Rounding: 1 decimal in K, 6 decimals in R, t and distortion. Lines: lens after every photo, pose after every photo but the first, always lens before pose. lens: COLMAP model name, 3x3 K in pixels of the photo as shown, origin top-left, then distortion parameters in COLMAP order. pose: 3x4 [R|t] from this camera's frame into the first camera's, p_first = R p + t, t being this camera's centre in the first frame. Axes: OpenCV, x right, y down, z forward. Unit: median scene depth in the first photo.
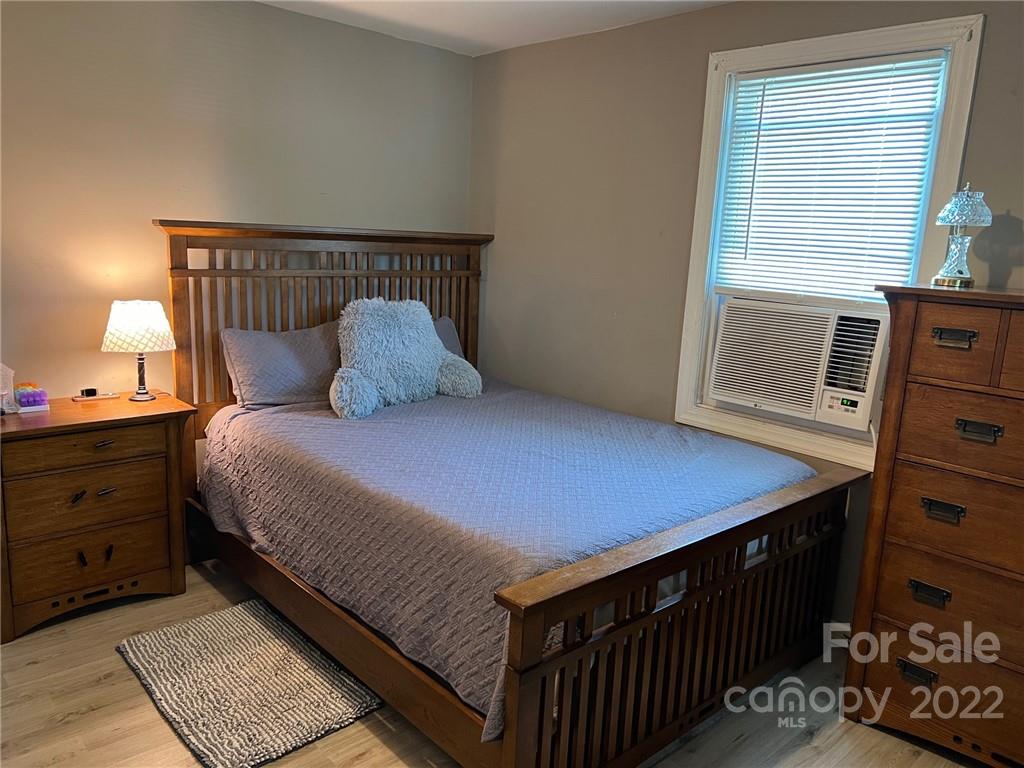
lens RADIAL K [[788.5, 0, 512.0], [0, 788.5, 384.0], [0, 0, 1]] dist [0.061543, -0.046631]
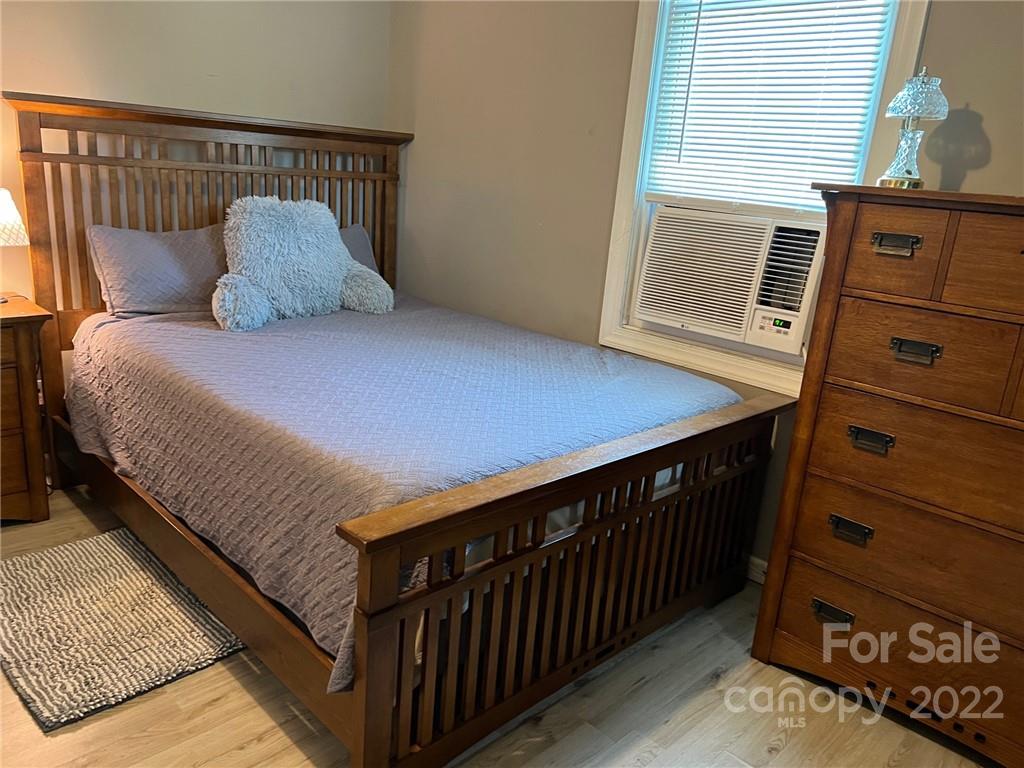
lens RADIAL K [[783.2, 0, 505.1], [0, 783.2, 383.7], [0, 0, 1]] dist [0.112808, -0.137227]
pose [[0.999090, 0.020007, 0.037663, 0.084122], [-0.023078, 0.996286, 0.082954, 0.027449], [-0.035863, -0.083748, 0.995841, 0.115444]]
